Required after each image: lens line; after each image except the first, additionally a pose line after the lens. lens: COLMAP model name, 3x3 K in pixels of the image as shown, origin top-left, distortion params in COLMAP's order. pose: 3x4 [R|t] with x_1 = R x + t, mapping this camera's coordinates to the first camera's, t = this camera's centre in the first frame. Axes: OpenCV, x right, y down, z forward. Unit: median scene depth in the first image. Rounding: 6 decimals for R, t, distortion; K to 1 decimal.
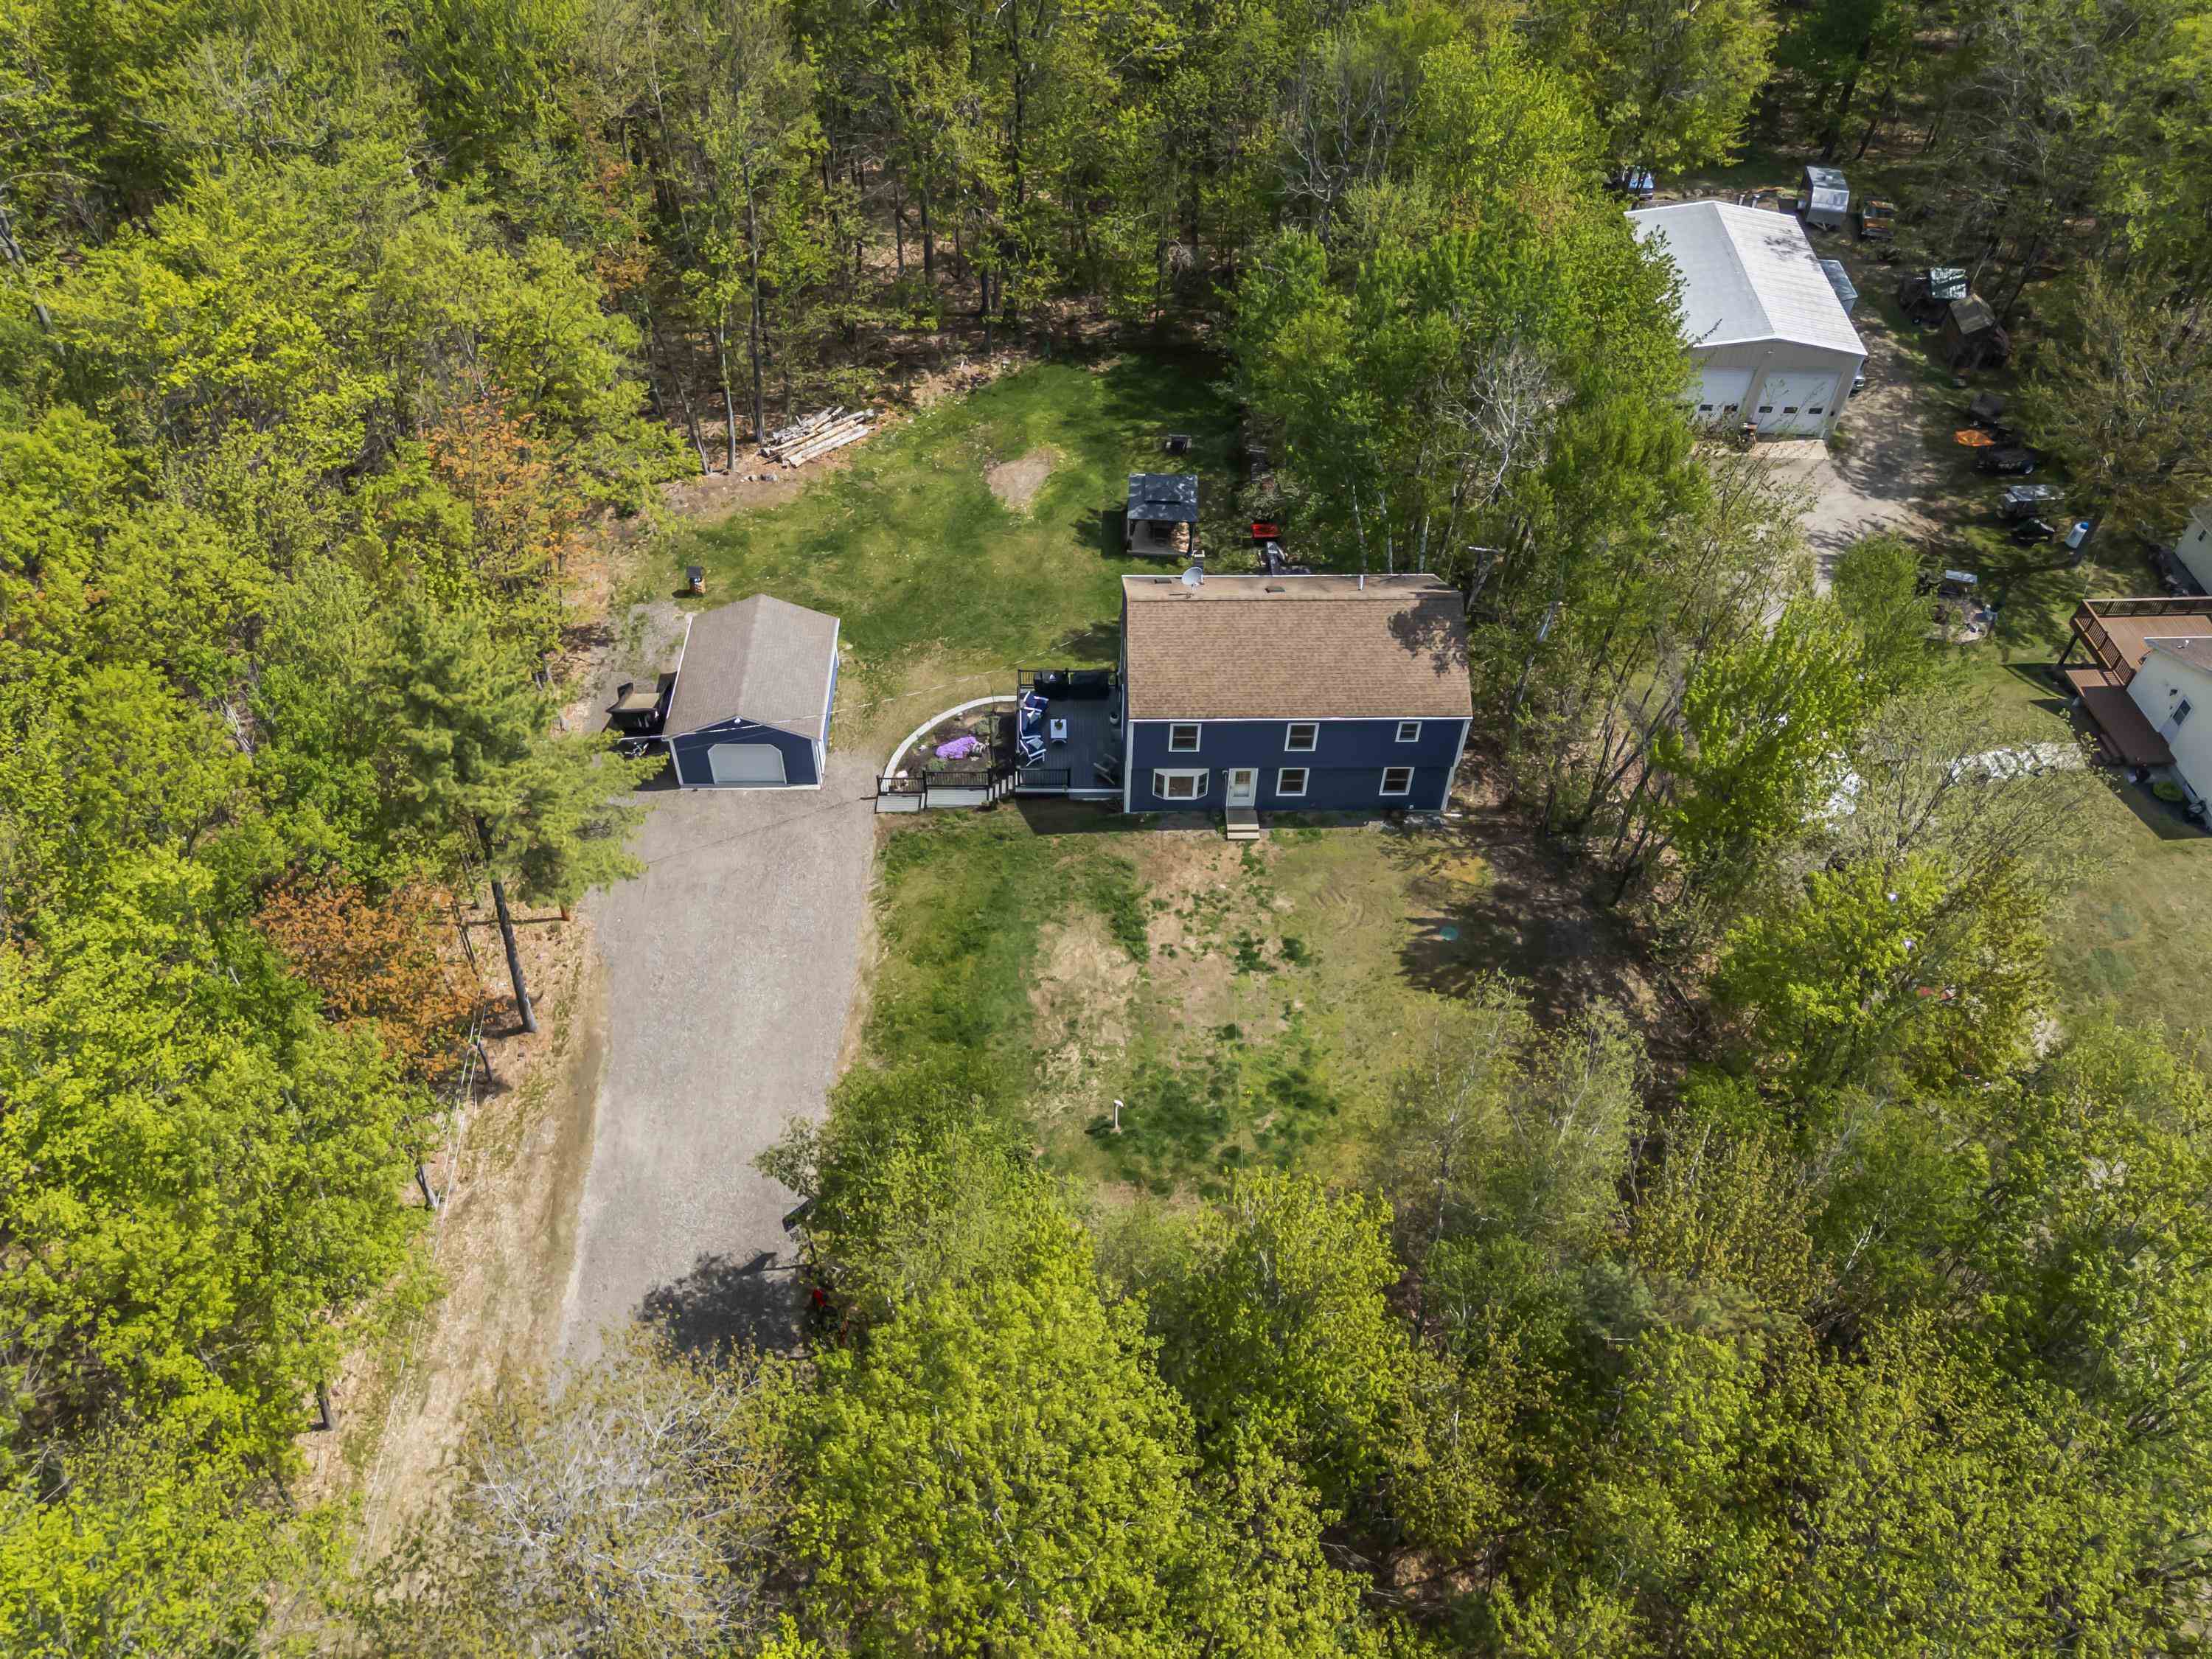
lens RADIAL K [[1628.3, 0, 1097.9], [0, 1628.3, 834.2], [0, 0, 1]] dist [0.097126, -0.119437]
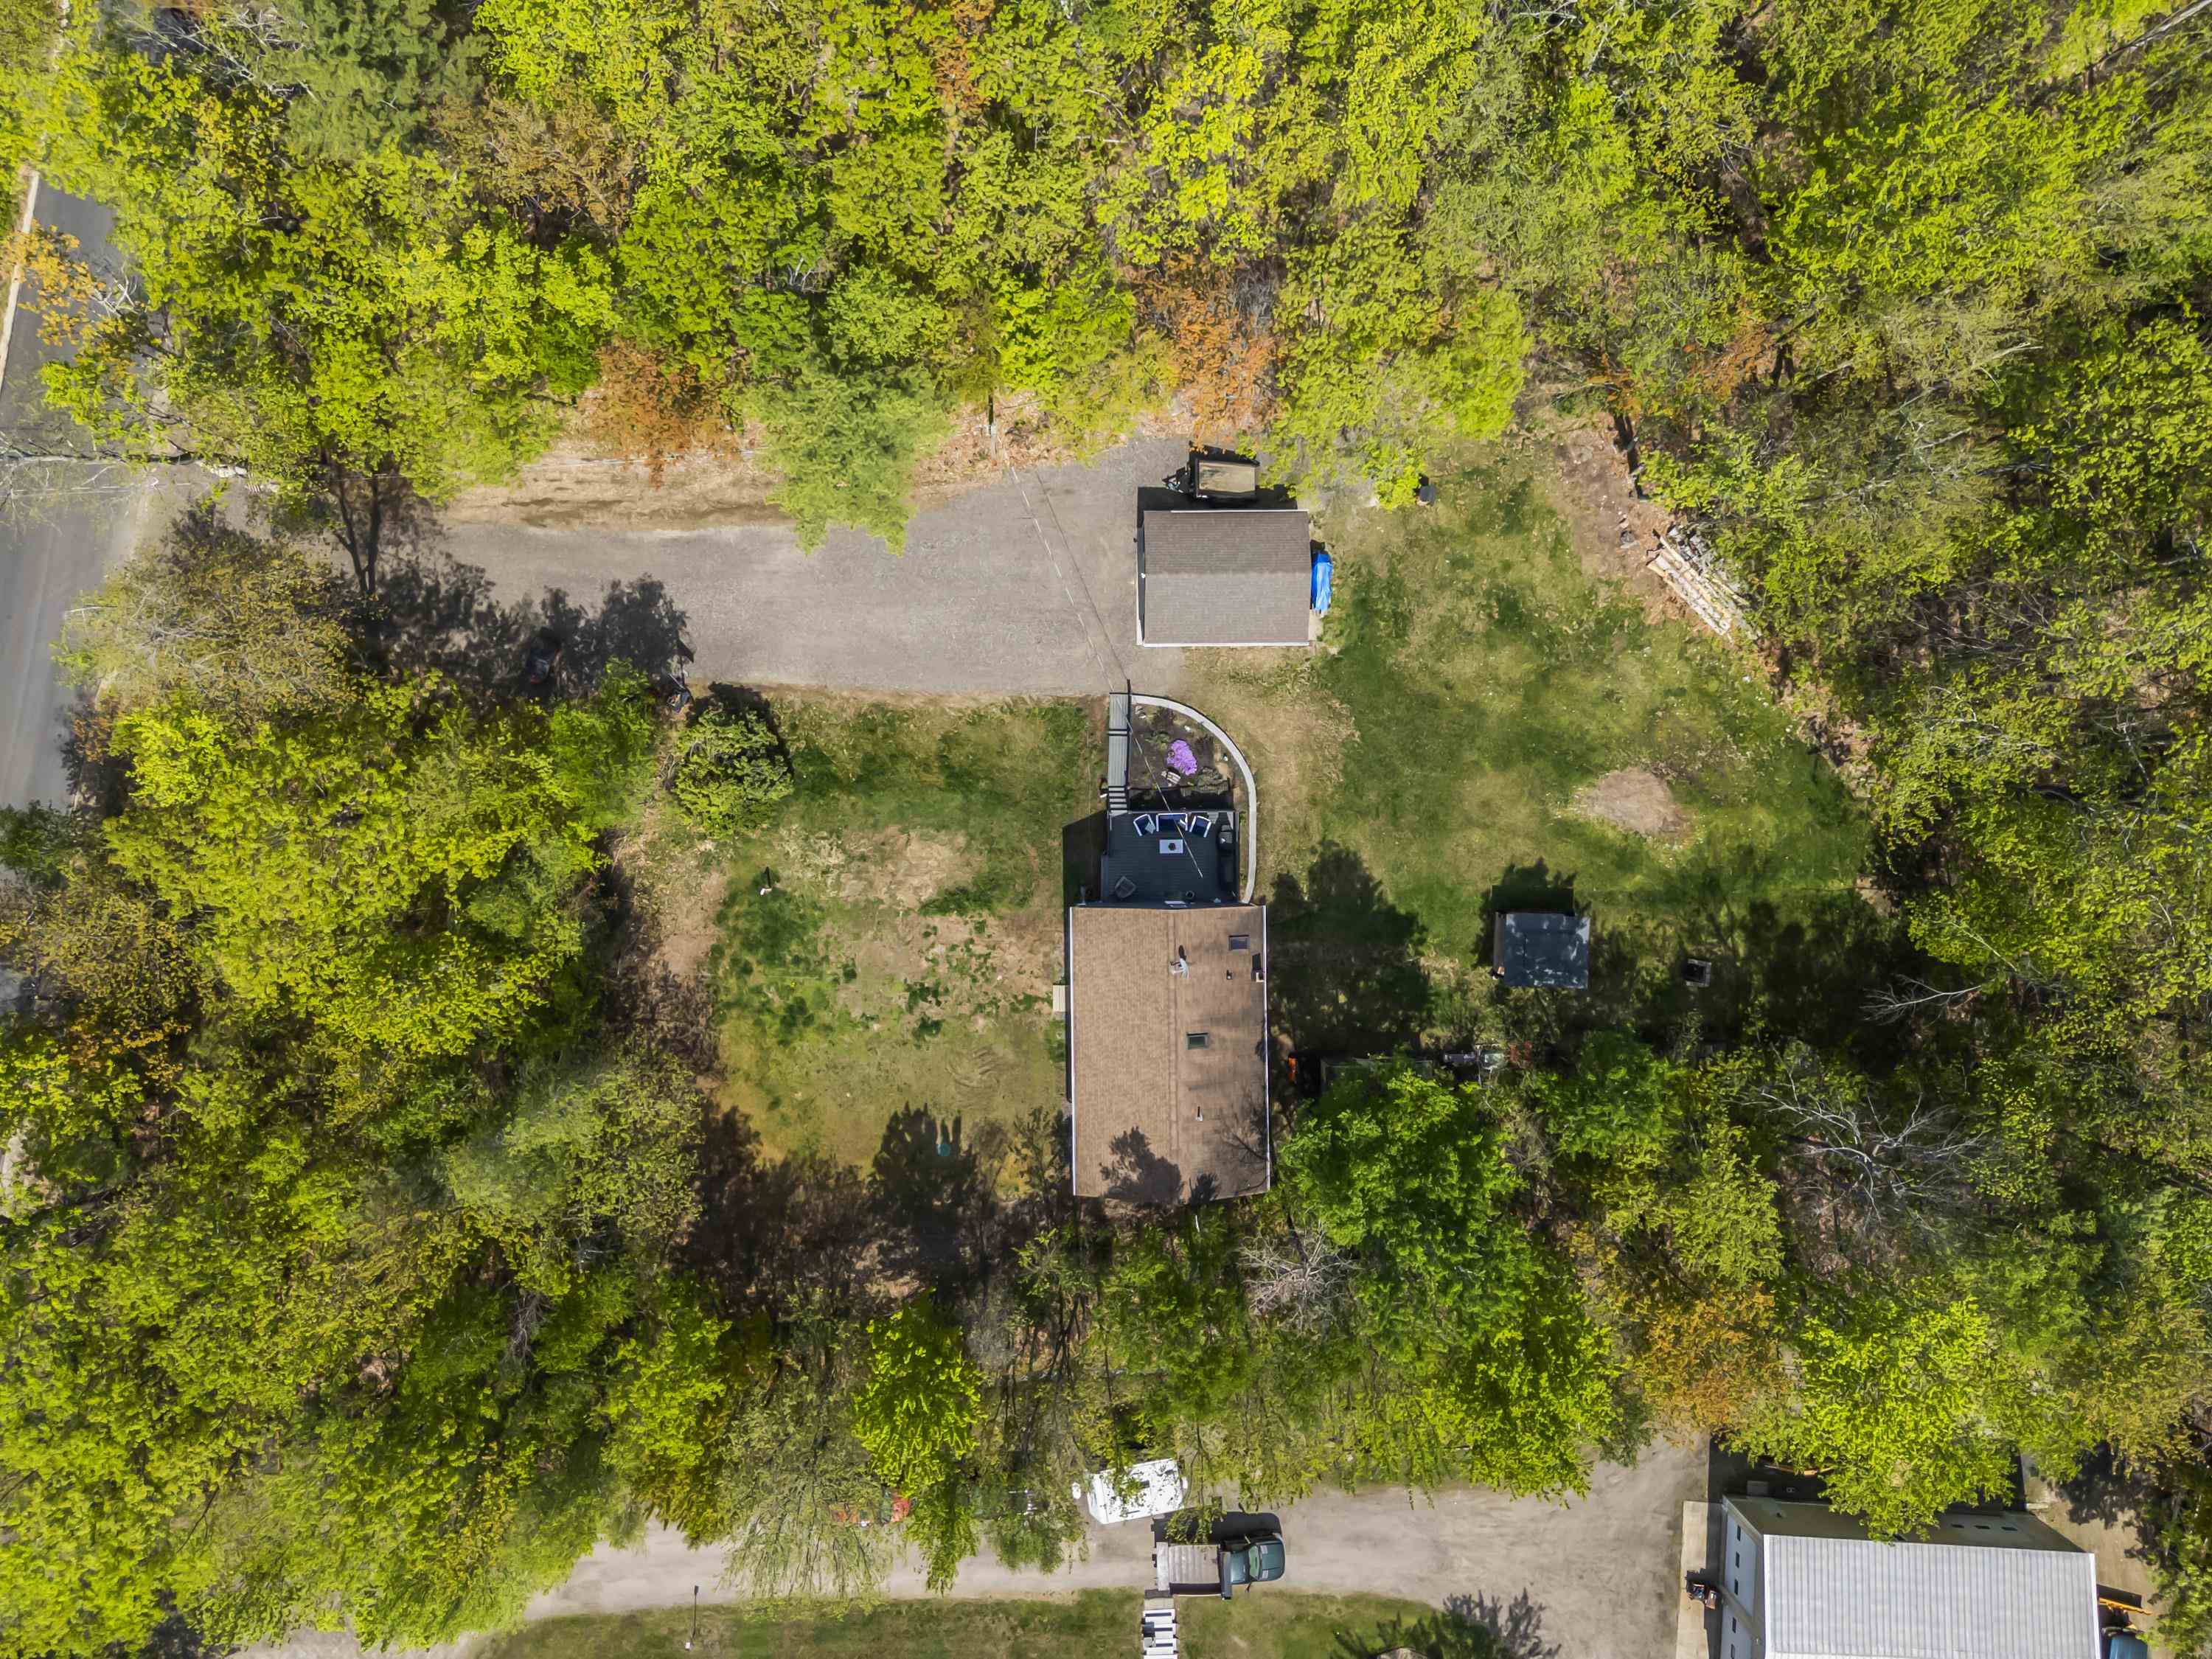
lens RADIAL K [[1628.3, 0, 1097.9], [0, 1628.3, 834.2], [0, 0, 1]] dist [0.097126, -0.119437]
pose [[-0.010956, 0.999845, -0.013753, -0.017410], [-0.737352, 0.001212, 0.675507, -0.852074], [0.675419, 0.017542, 0.737225, 0.118130]]
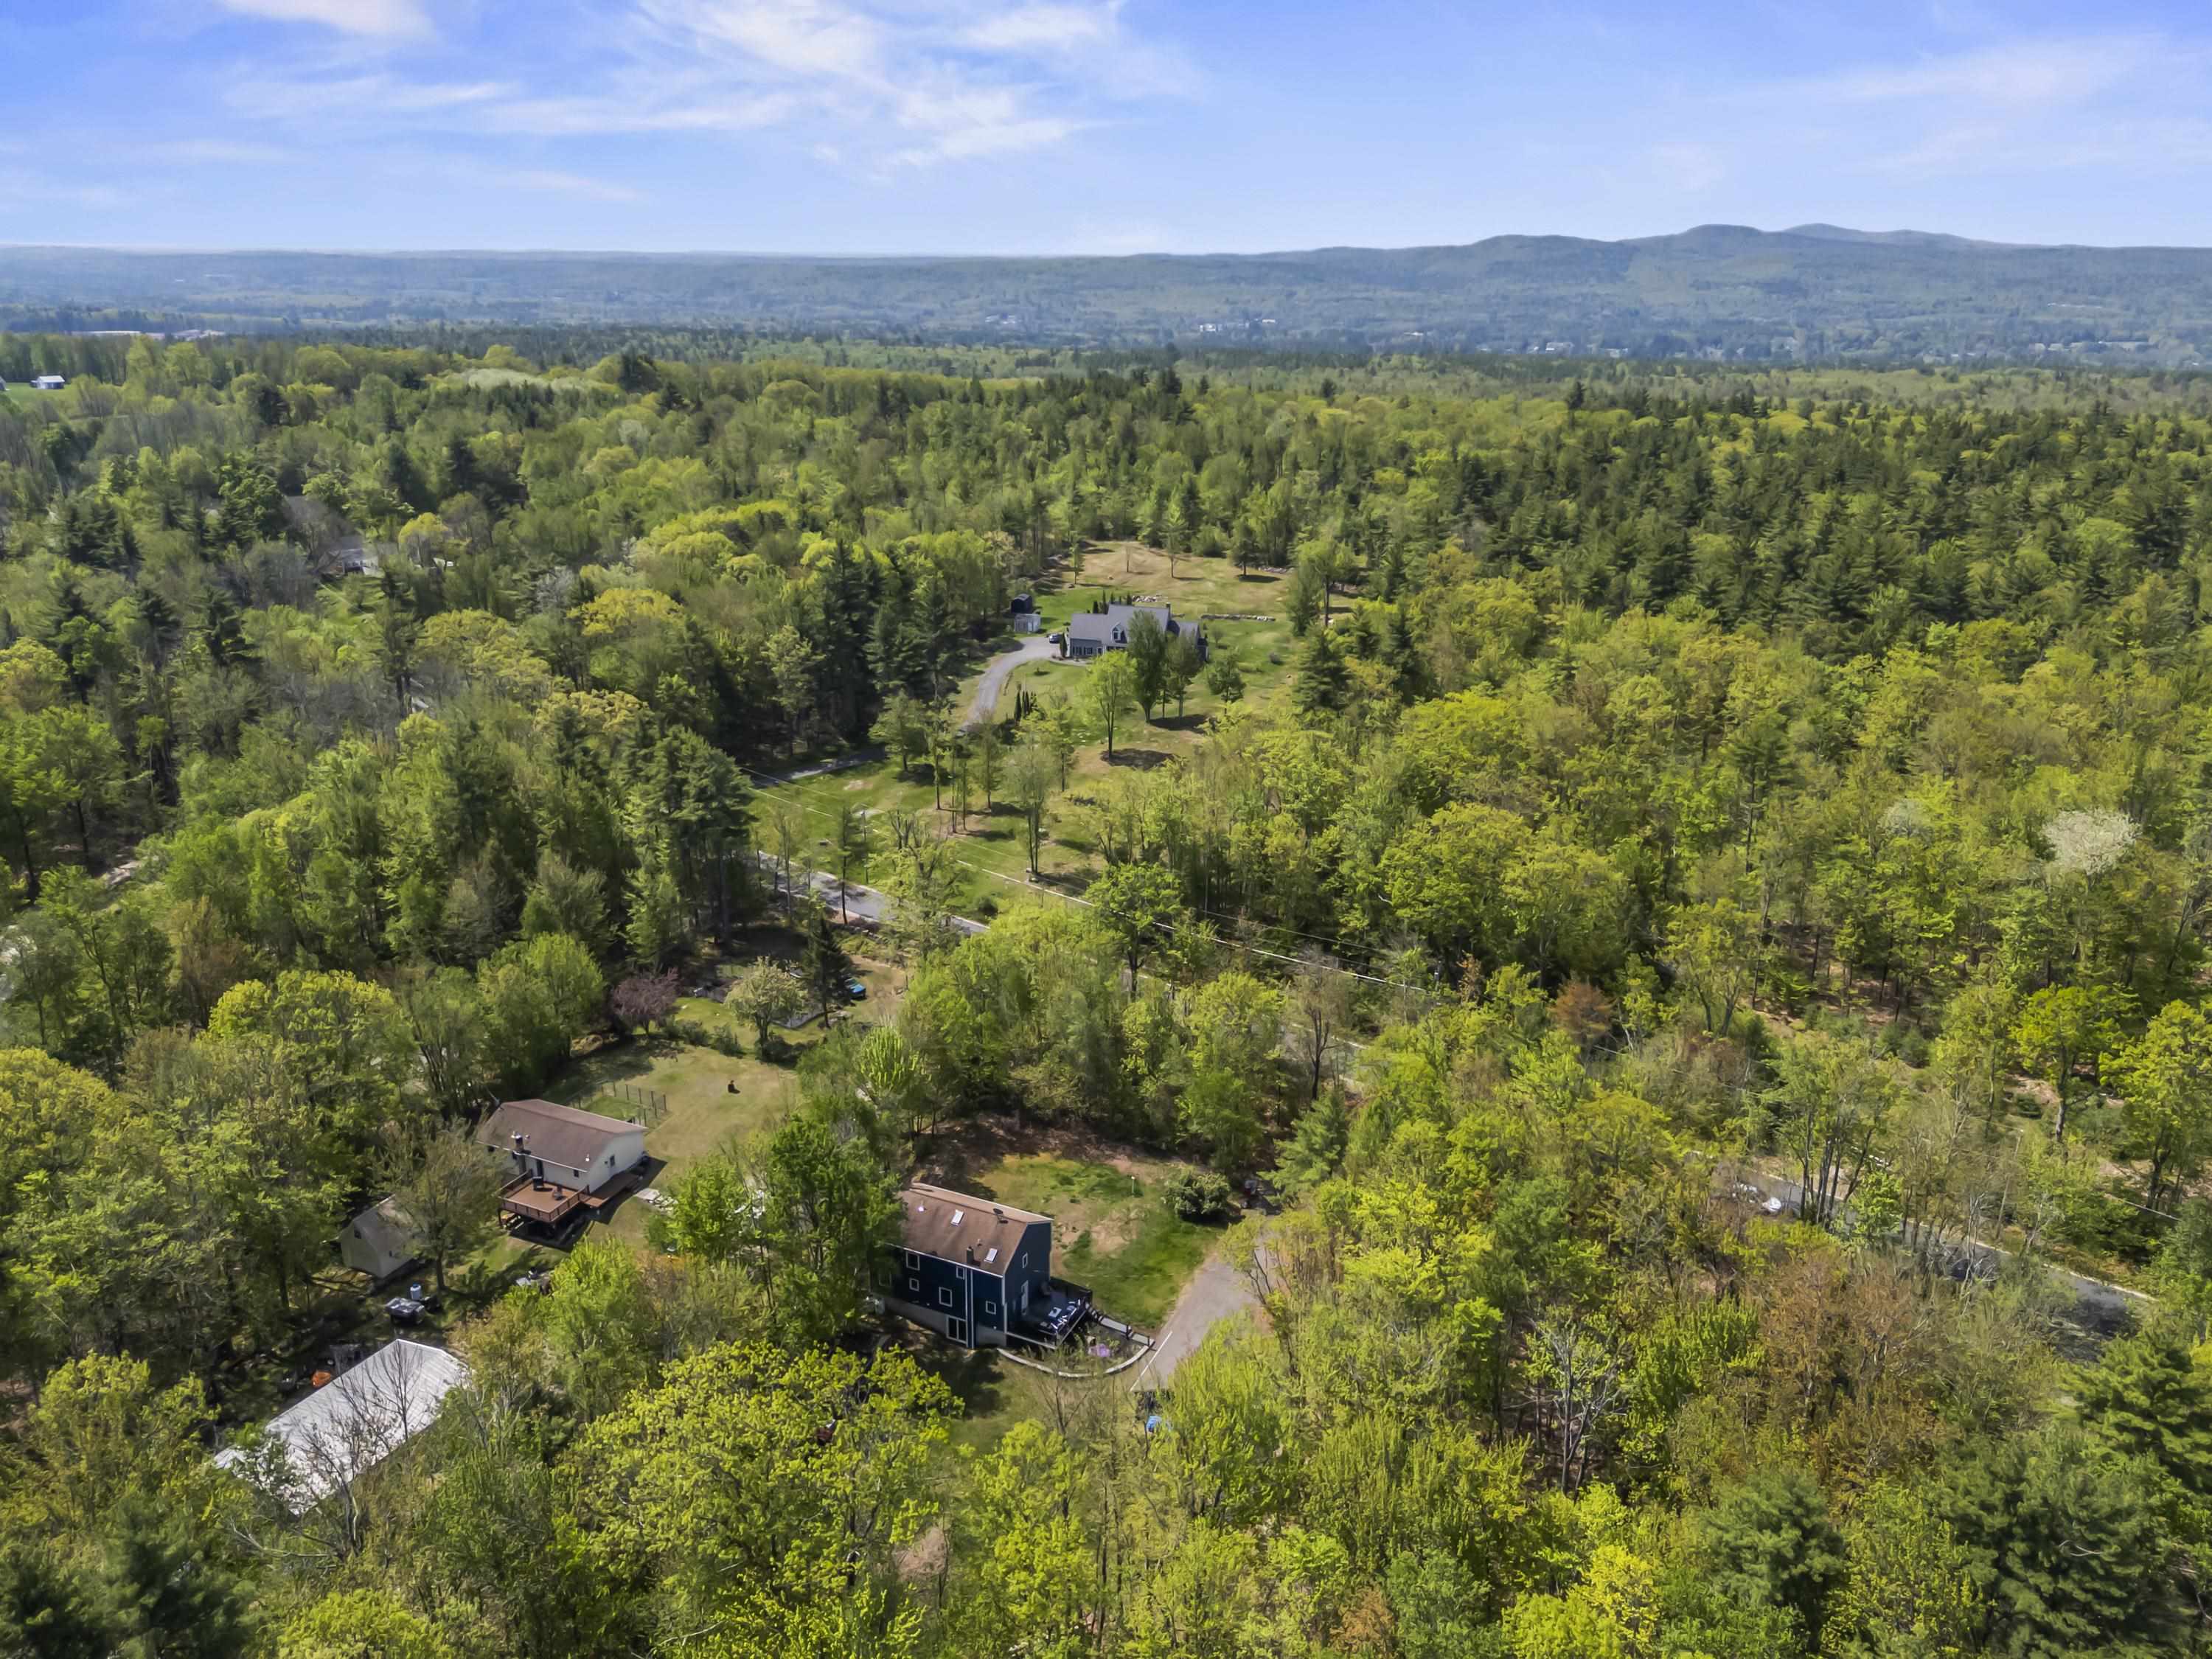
lens RADIAL K [[1628.3, 0, 1097.9], [0, 1628.3, 834.2], [0, 0, 1]] dist [0.097126, -0.119437]
pose [[-0.891913, -0.174137, 0.417333, -0.825161], [0.310397, 0.435383, 0.845042, -2.043237], [-0.328853, 0.883243, -0.334272, 1.194479]]
